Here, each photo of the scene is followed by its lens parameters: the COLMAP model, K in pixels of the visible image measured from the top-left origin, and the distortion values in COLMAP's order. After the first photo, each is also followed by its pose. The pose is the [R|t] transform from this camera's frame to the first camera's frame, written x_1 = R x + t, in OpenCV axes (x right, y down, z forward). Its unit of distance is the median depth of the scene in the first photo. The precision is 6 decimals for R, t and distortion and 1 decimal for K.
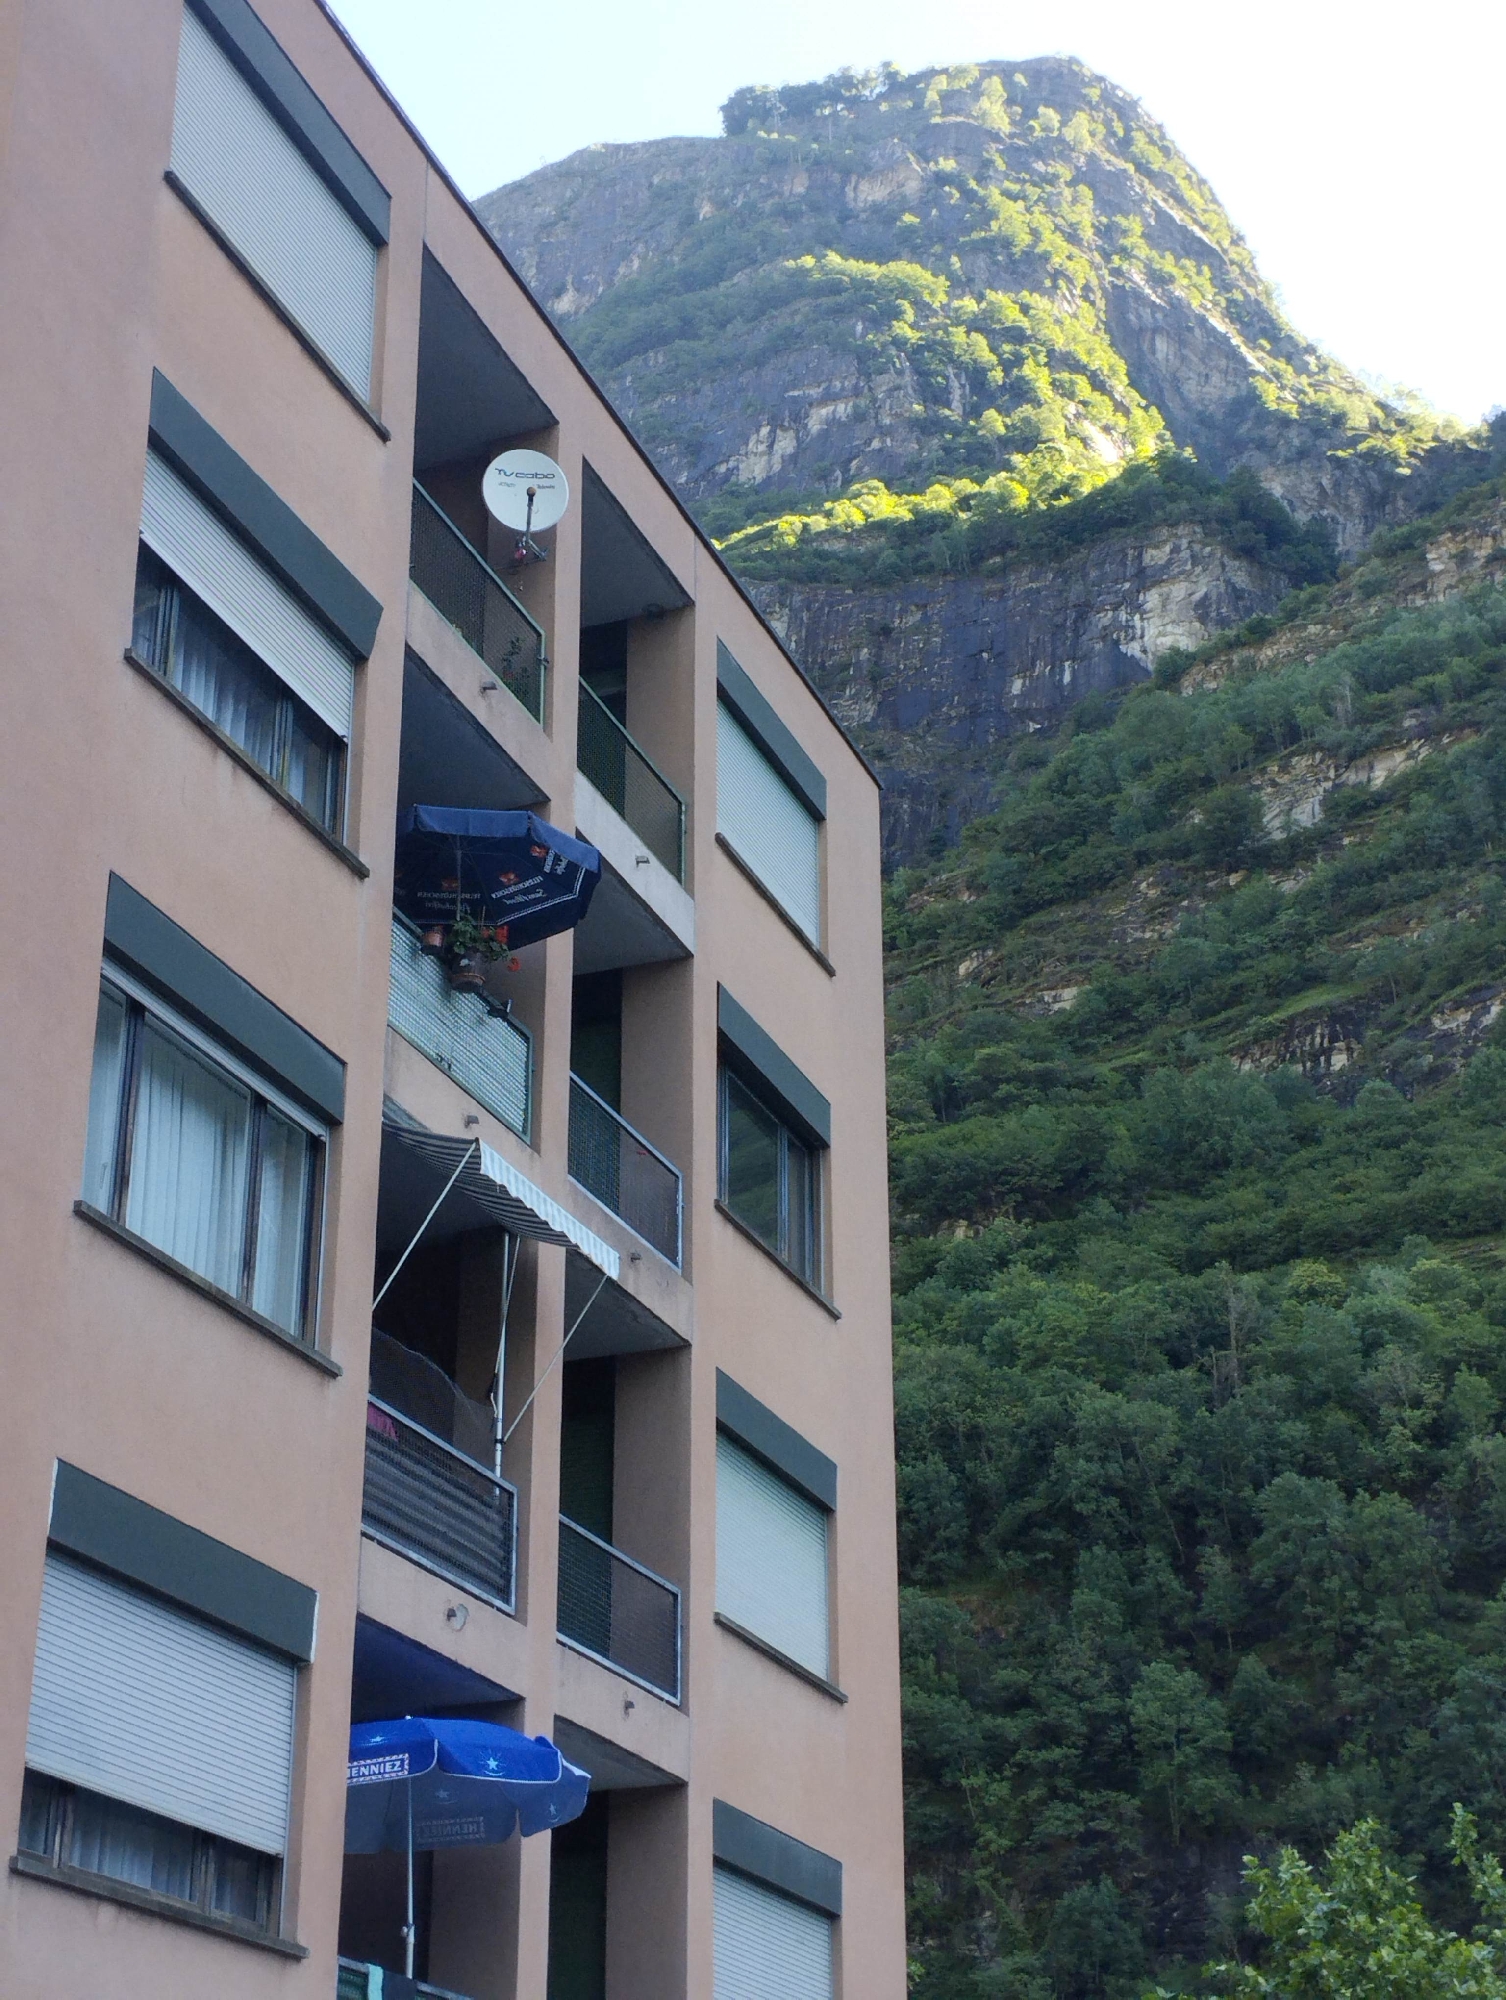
lens RADIAL K [[3283.0, 0, 747.9], [0, 3283.0, 998.3], [0, 0, 1]] dist [0.077458, 0.000000]
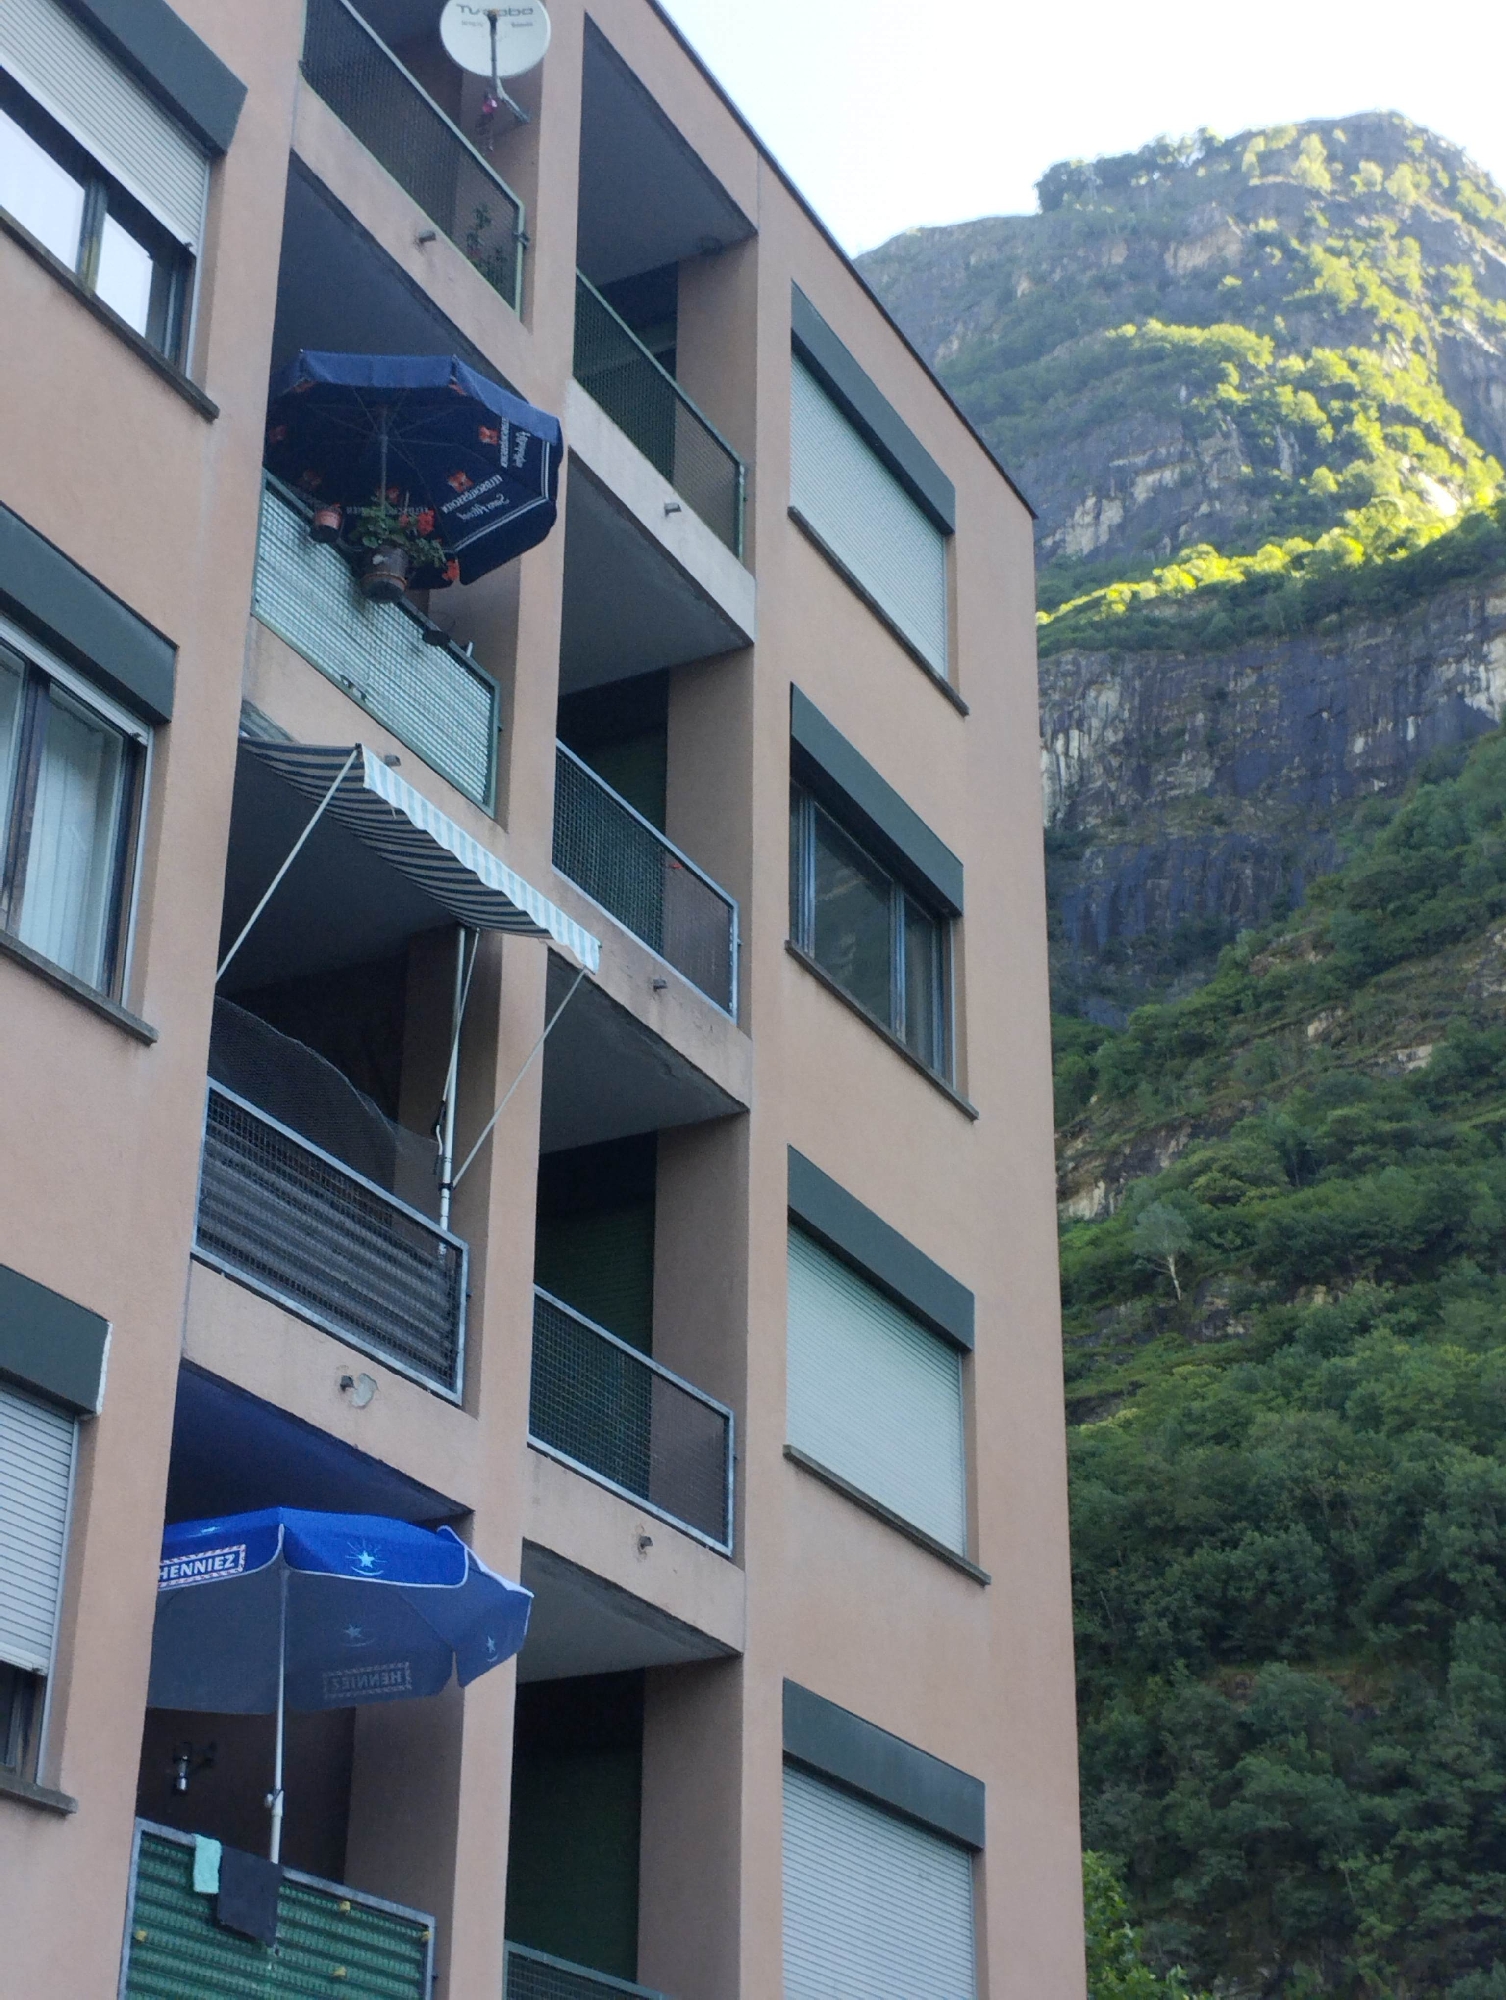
lens RADIAL K [[3283.0, 0, 753.9], [0, 3283.0, 999.8], [0, 0, 1]] dist [0.077458, 0.000000]
pose [[0.993716, -0.039193, -0.104847, 0.056237], [0.036192, 0.998883, -0.030373, 0.086259], [0.105920, 0.026387, 0.994024, 0.184366]]
